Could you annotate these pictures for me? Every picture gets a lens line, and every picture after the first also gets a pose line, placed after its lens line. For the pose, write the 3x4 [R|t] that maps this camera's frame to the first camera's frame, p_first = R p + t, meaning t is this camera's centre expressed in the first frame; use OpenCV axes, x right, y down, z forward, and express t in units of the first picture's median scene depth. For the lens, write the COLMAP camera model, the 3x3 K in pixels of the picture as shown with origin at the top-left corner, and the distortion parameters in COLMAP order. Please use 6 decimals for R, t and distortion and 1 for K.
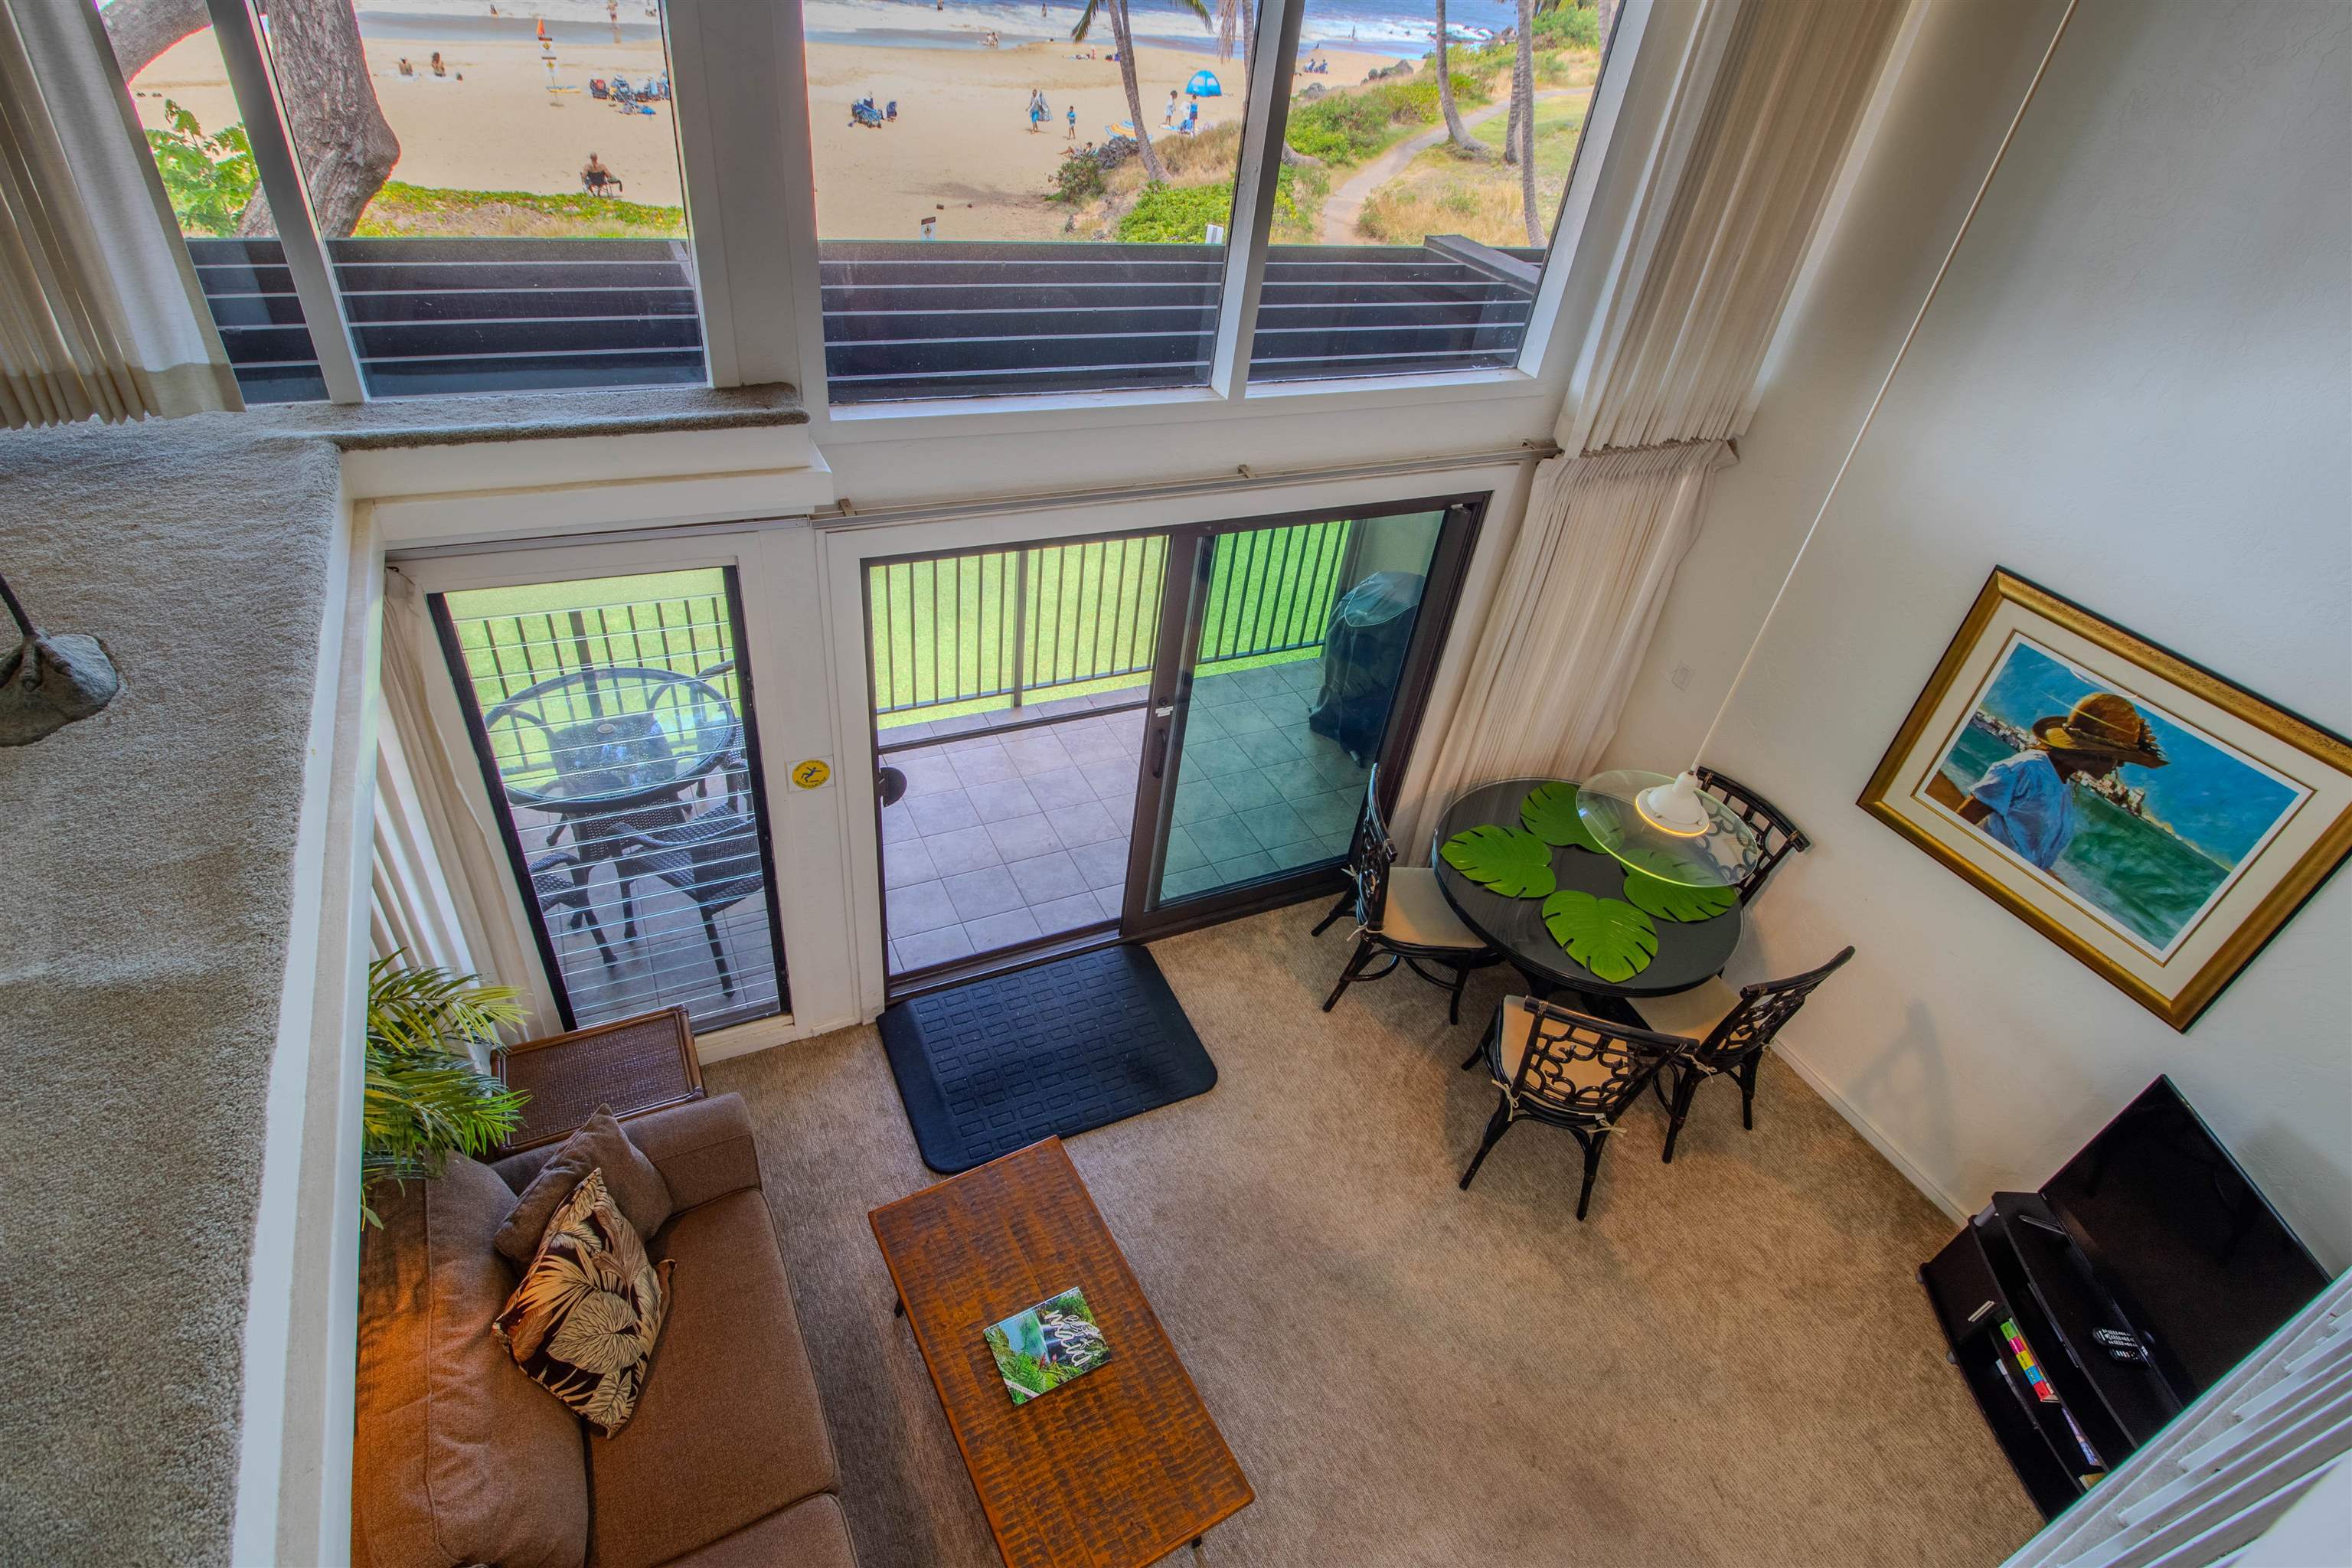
lens RADIAL K [[1147.8, 0, 1171.8], [0, 1147.8, 781.2], [0, 0, 1]] dist [-0.003514, -0.010218]
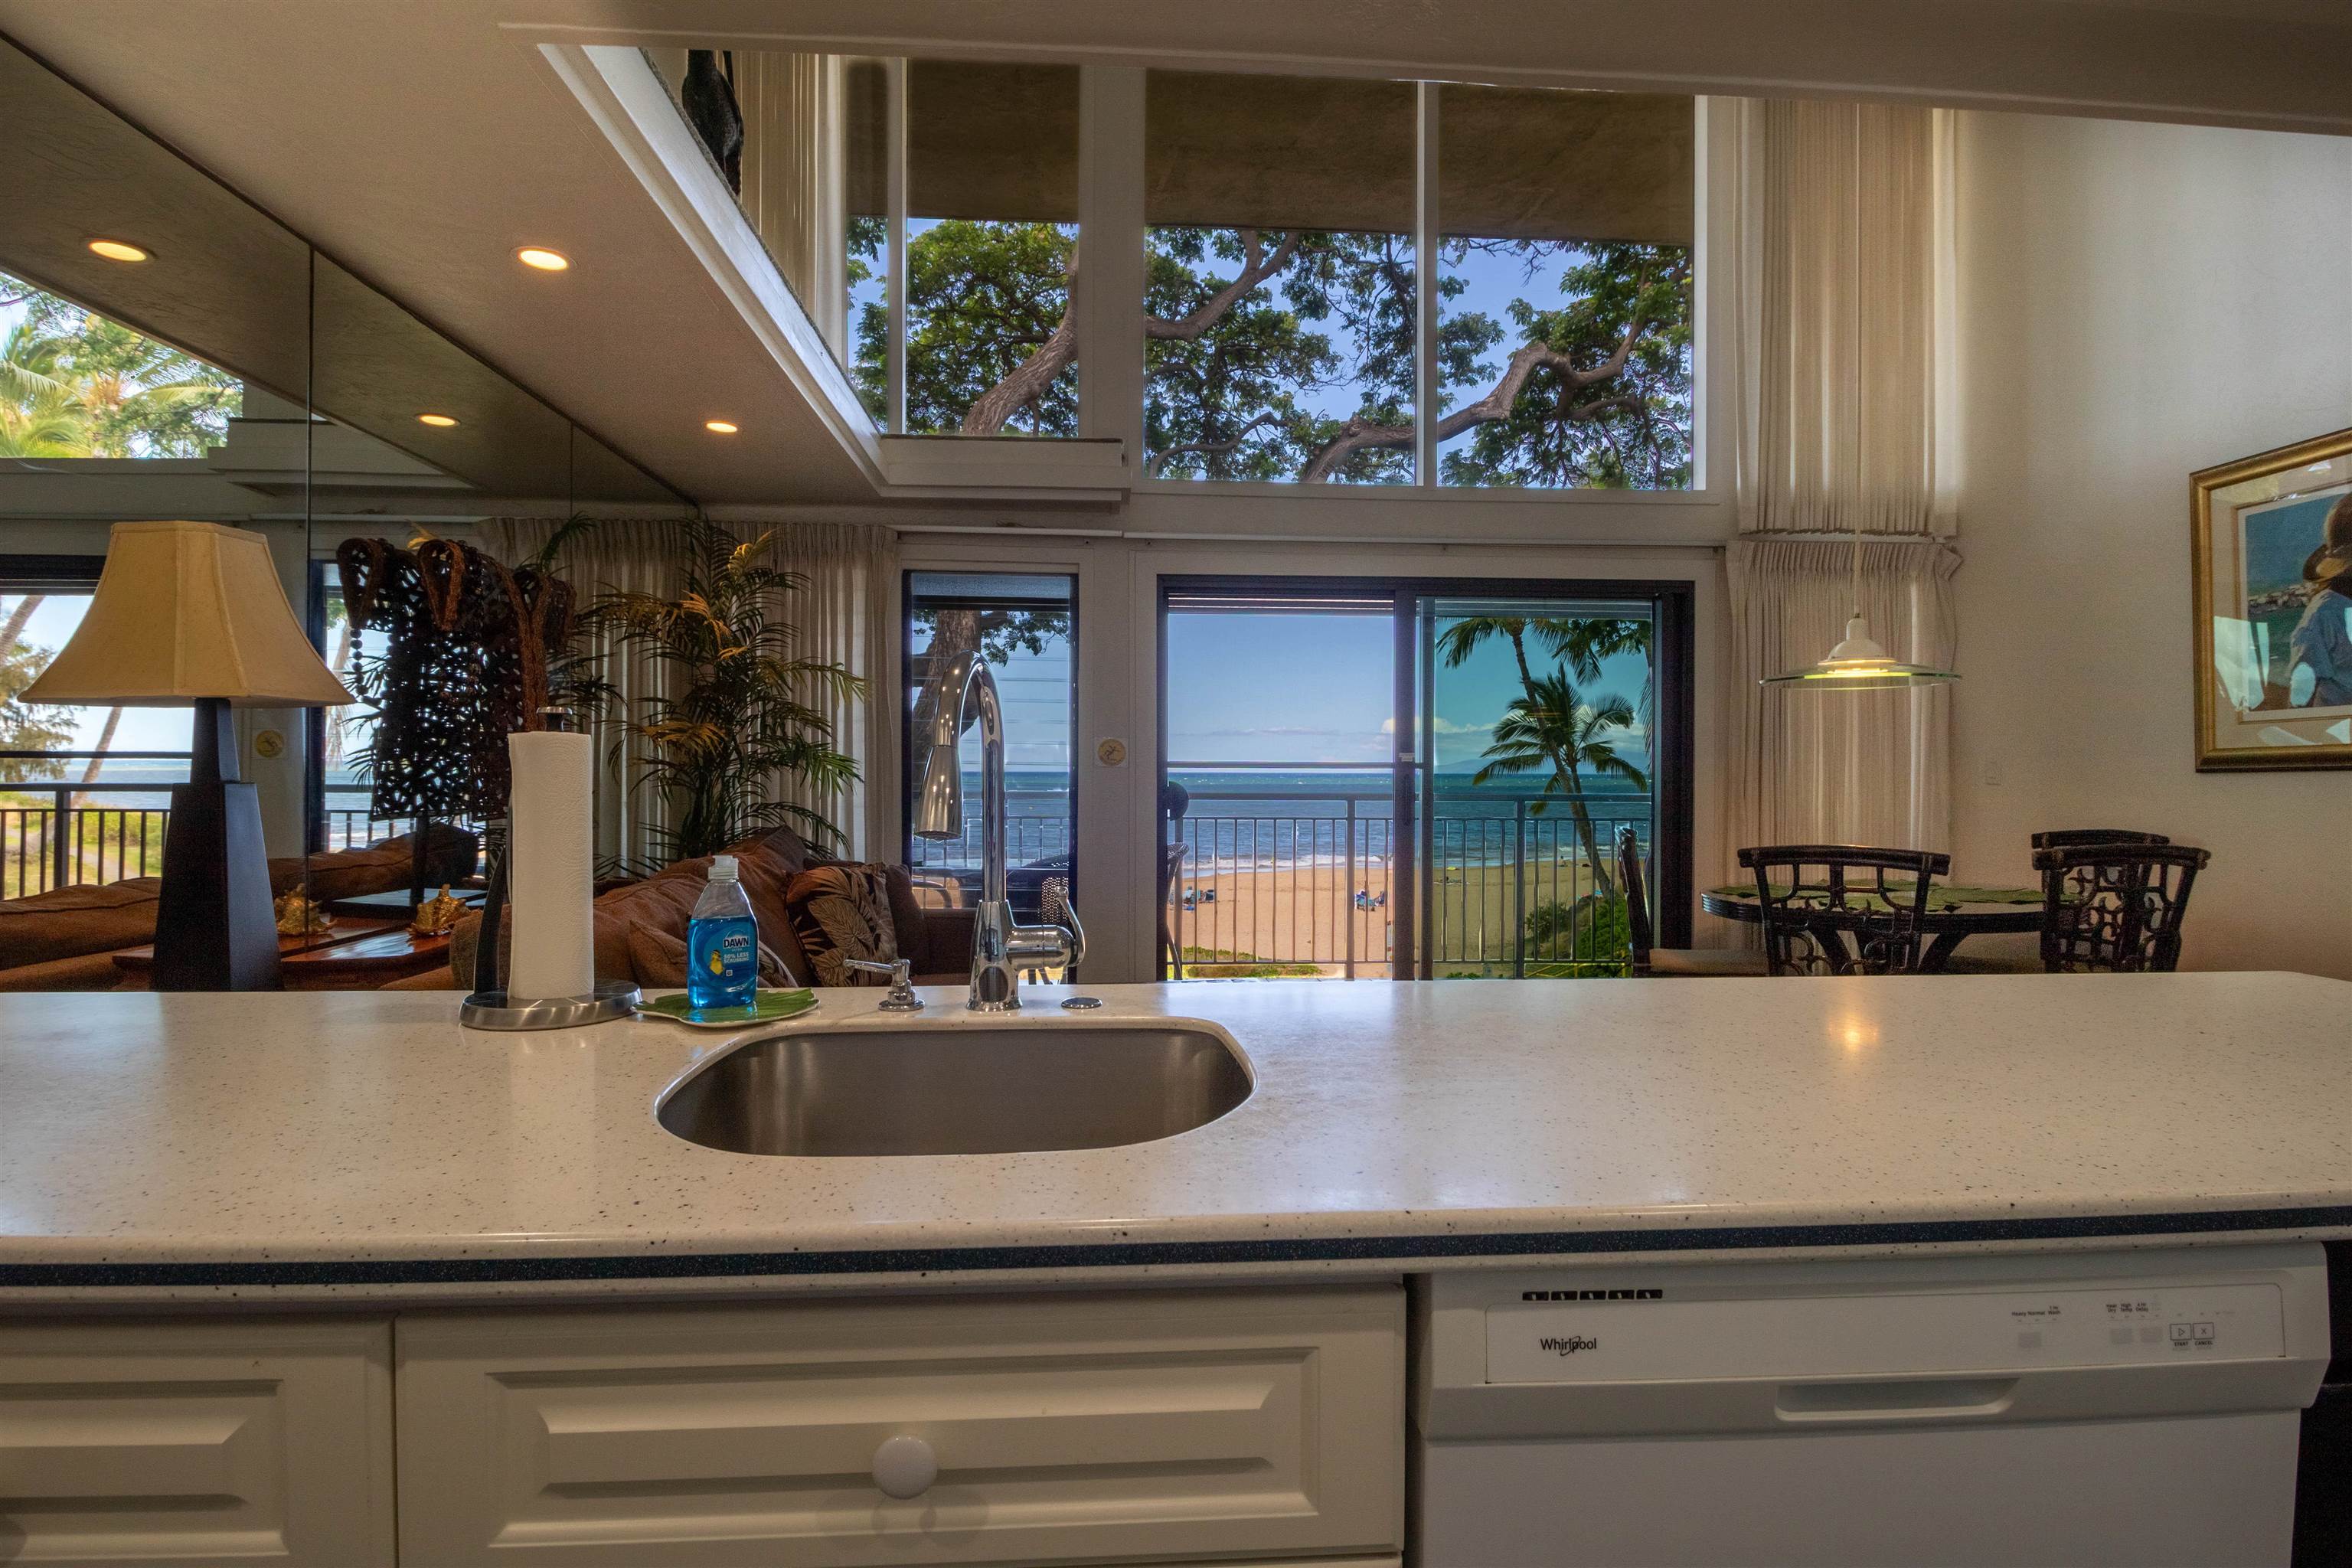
lens RADIAL K [[1158.5, 0, 1163.0], [0, 1158.5, 774.5], [0, 0, 1]] dist [0.000037, -0.011681]
pose [[0.916744, -0.116404, -0.382140, 0.242979], [-0.151549, 0.783751, -0.602301, 0.796655], [0.369613, 0.610069, 0.700858, 0.101257]]
